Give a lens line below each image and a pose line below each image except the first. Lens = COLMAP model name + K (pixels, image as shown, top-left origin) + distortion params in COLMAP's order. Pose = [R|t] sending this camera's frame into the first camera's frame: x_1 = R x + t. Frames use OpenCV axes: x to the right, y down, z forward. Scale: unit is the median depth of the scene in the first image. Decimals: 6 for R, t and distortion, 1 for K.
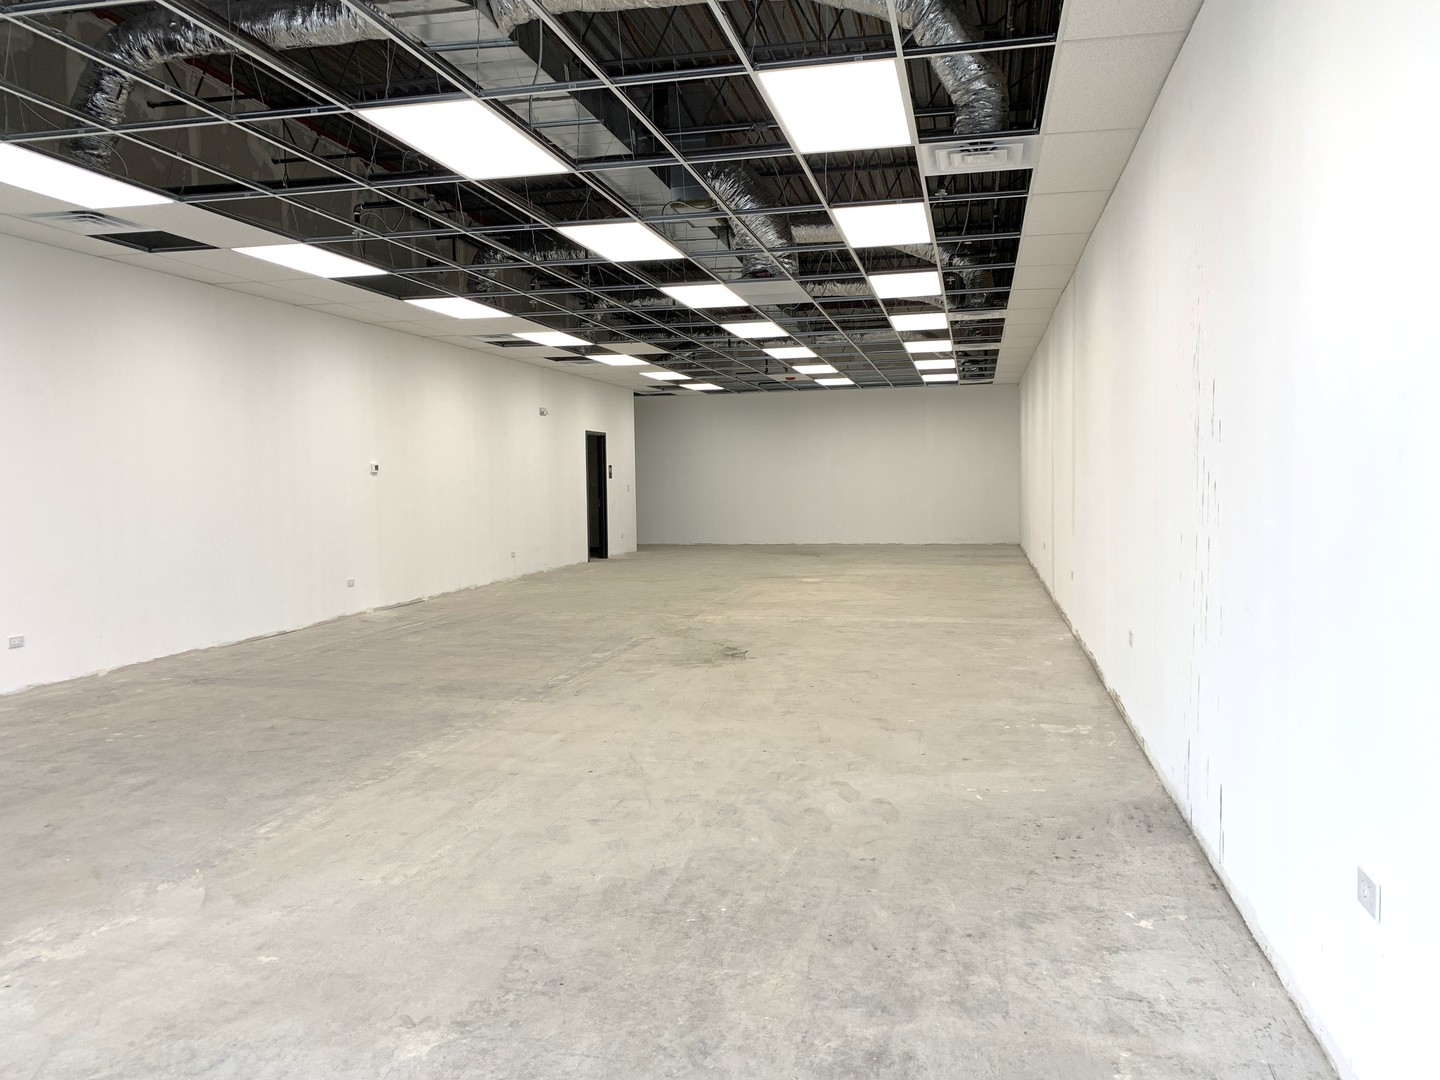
lens RADIAL K [[1106.1, 0, 720.0], [0, 1106.1, 540.0], [0, 0, 1]] dist [0.026465, -0.006580]
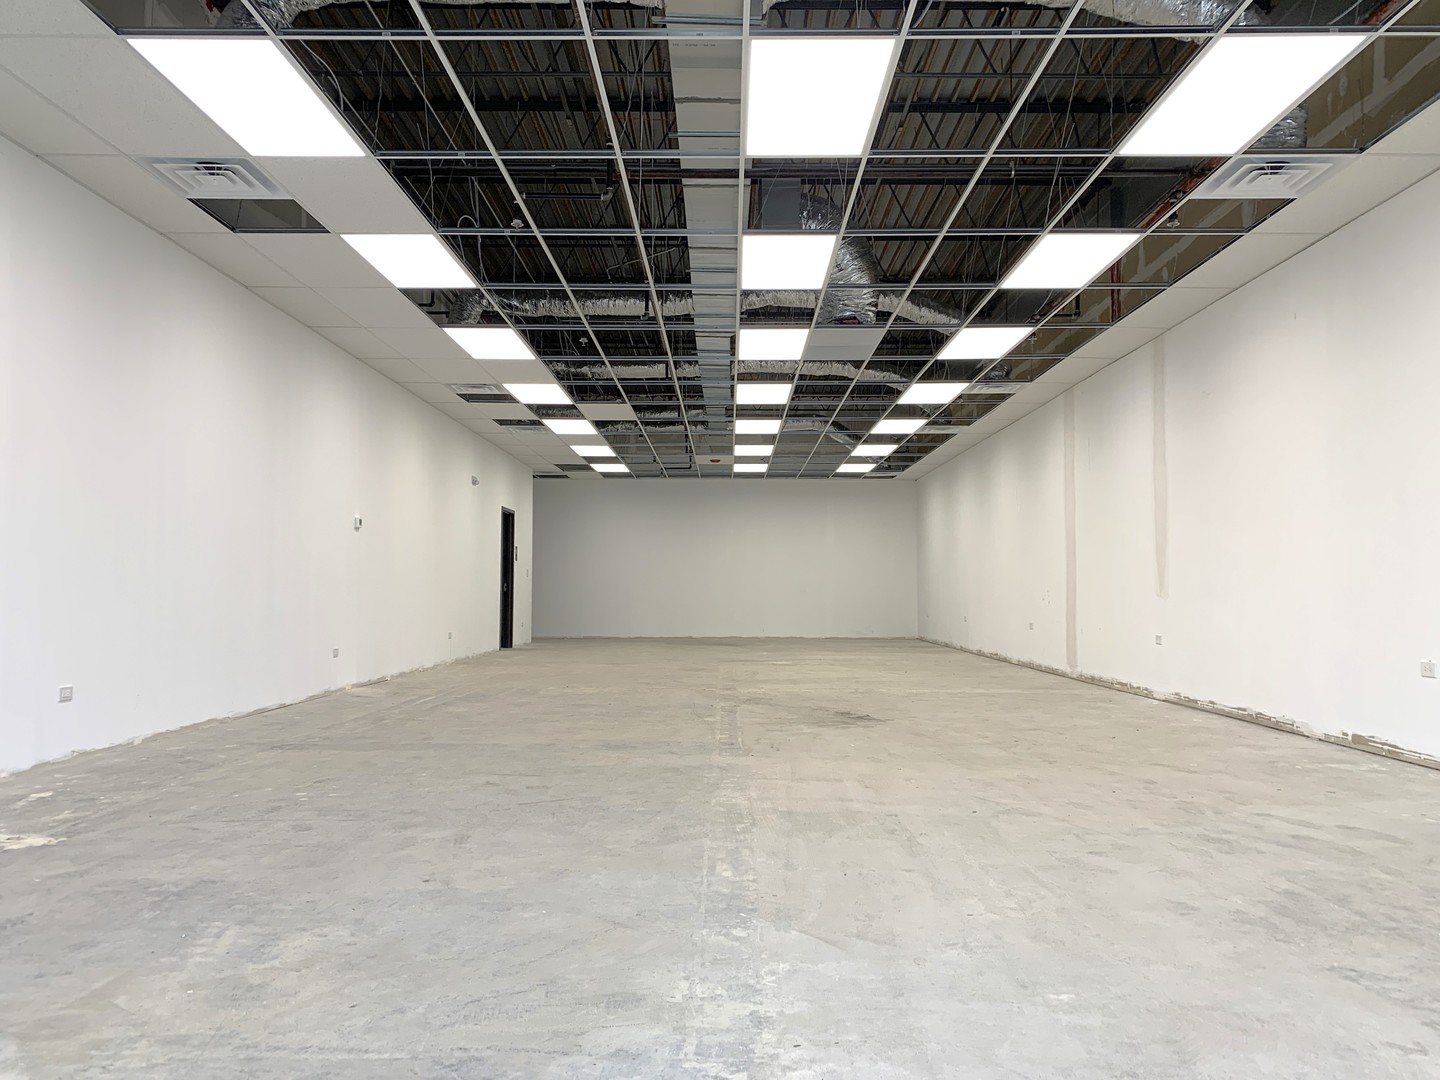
lens RADIAL K [[1130.3, 0, 720.0], [0, 1130.3, 540.0], [0, 0, 1]] dist [0.023771, -0.010096]
pose [[0.976263, 0.026677, 0.214939, -0.607049], [-0.003935, 0.994407, -0.105547, 0.113067], [-0.216552, 0.102196, 0.970907, 0.203741]]
